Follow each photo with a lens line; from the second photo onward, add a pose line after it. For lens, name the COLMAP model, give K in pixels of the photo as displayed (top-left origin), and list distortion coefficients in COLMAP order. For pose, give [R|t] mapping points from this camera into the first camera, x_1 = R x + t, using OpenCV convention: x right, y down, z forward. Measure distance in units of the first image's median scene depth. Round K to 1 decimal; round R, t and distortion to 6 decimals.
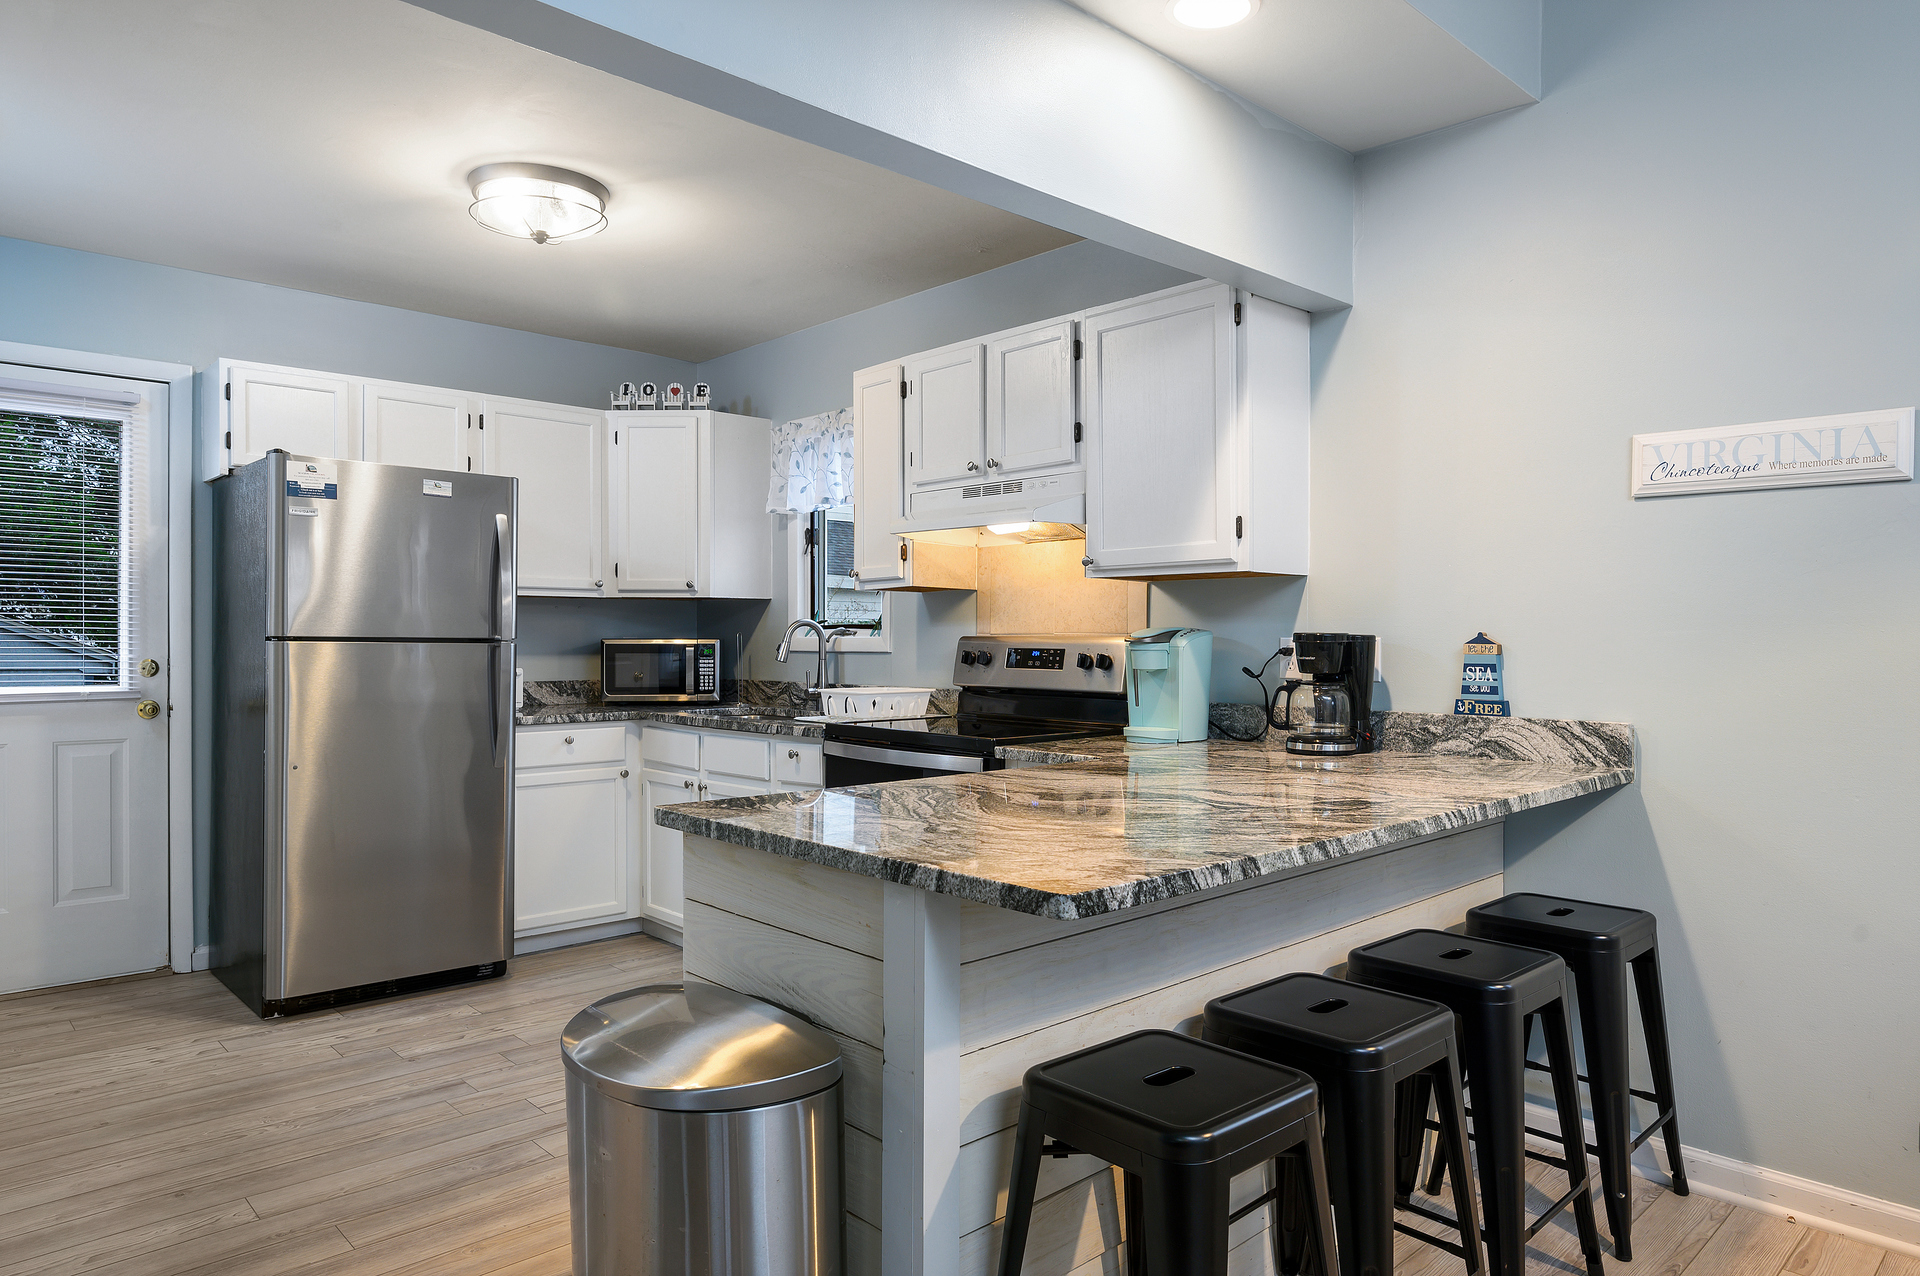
lens RADIAL K [[1173.0, 0, 957.8], [0, 1173.0, 647.5], [0, 0, 1]] dist [-0.014290, -0.000734]
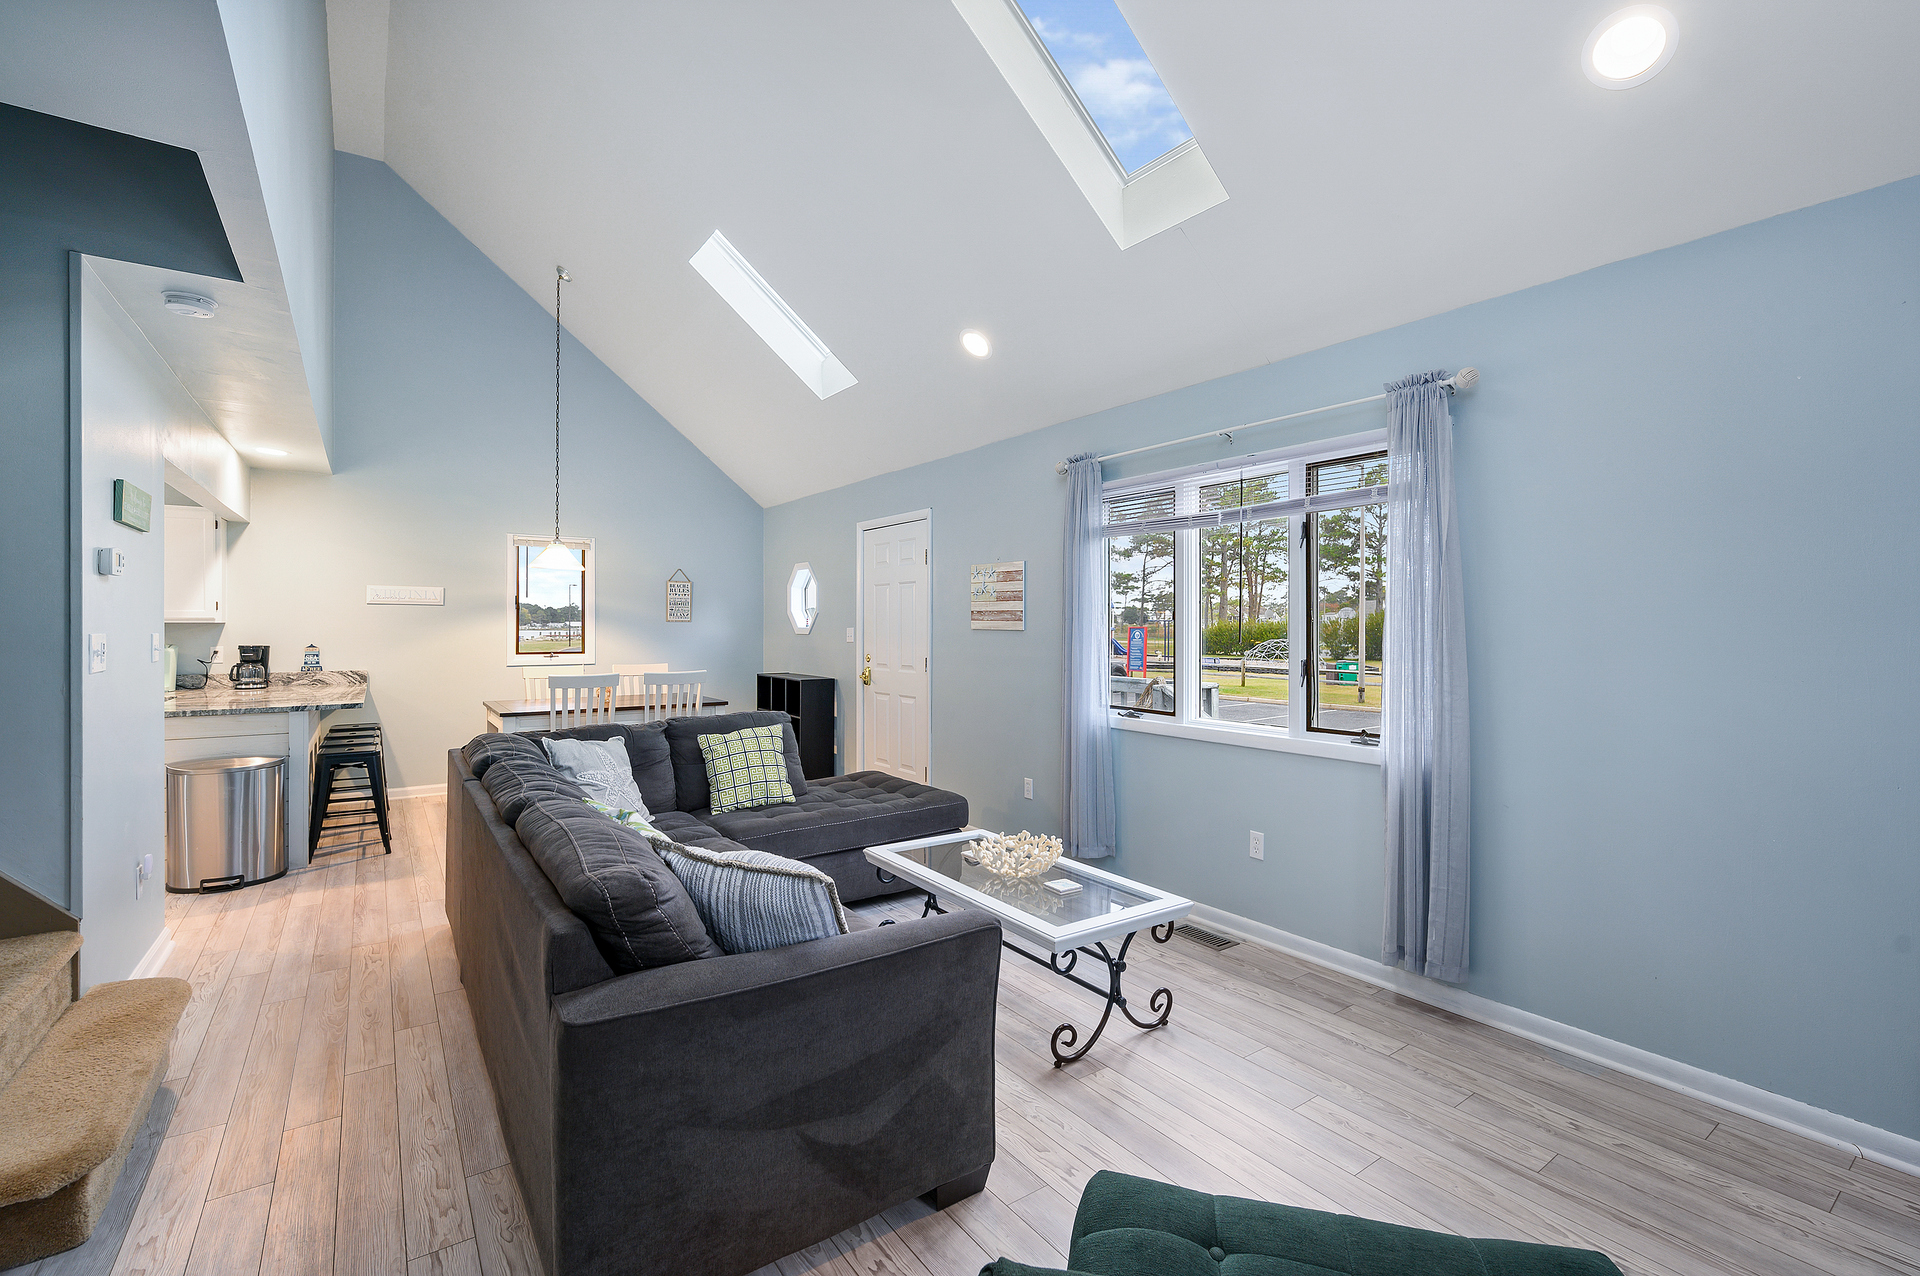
lens RADIAL K [[828.8, 0, 954.1], [0, 828.8, 619.2], [0, 0, 1]] dist [0.000338, -0.000087]
pose [[0.141975, 0.003841, 0.989863, -1.539377], [0.009074, 0.999945, -0.005181, -0.054464], [-0.989829, 0.009718, 0.141932, -1.014702]]
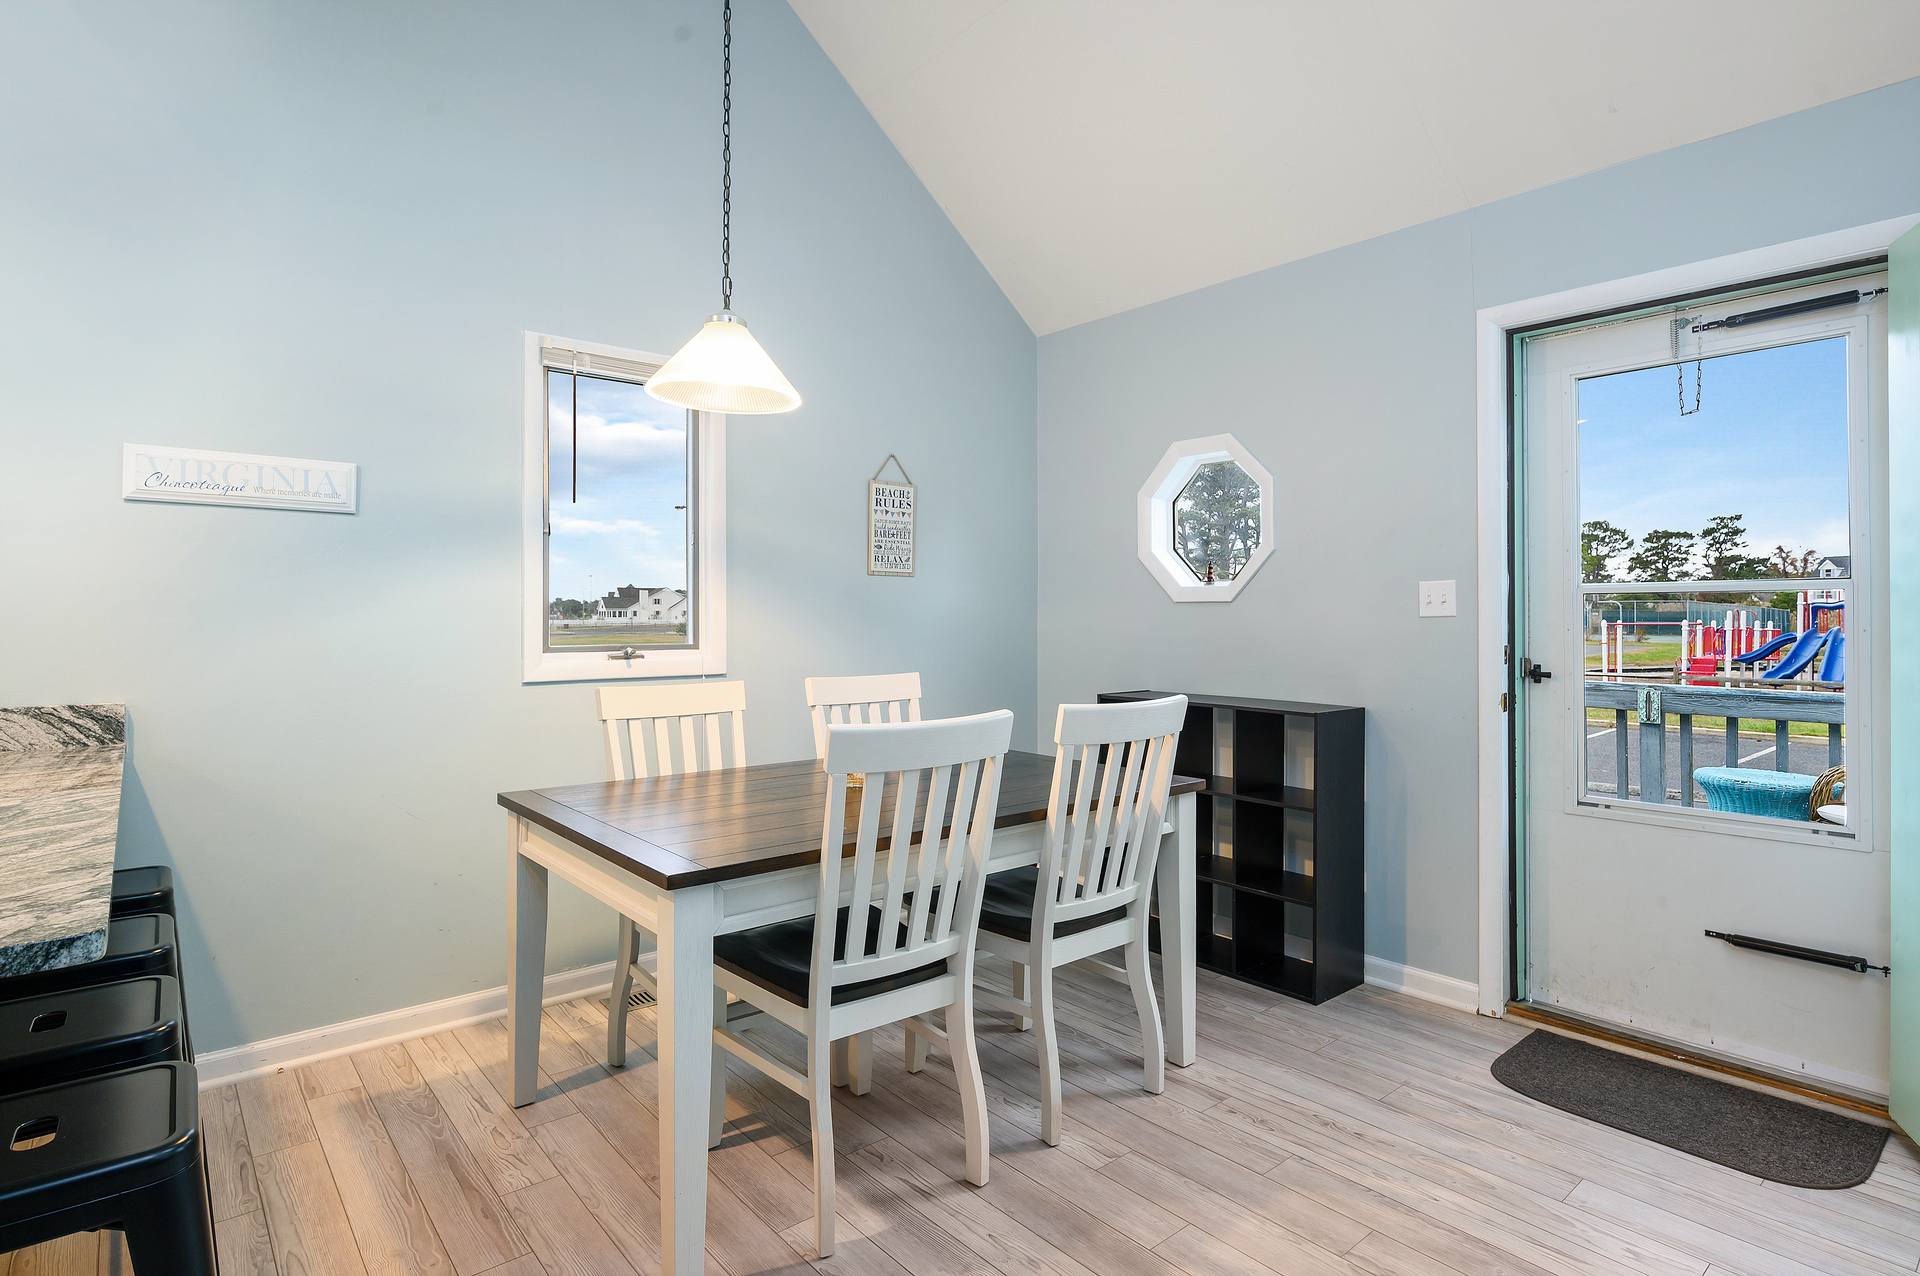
lens RADIAL K [[980.6, 0, 972.7], [0, 980.6, 608.4], [0, 0, 1]] dist [-0.004855, -0.001335]
pose [[0.048001, 0.002876, 0.998843, -0.304869], [0.010625, 0.999938, -0.003390, -0.012485], [-0.998791, 0.010775, 0.047967, 0.148375]]
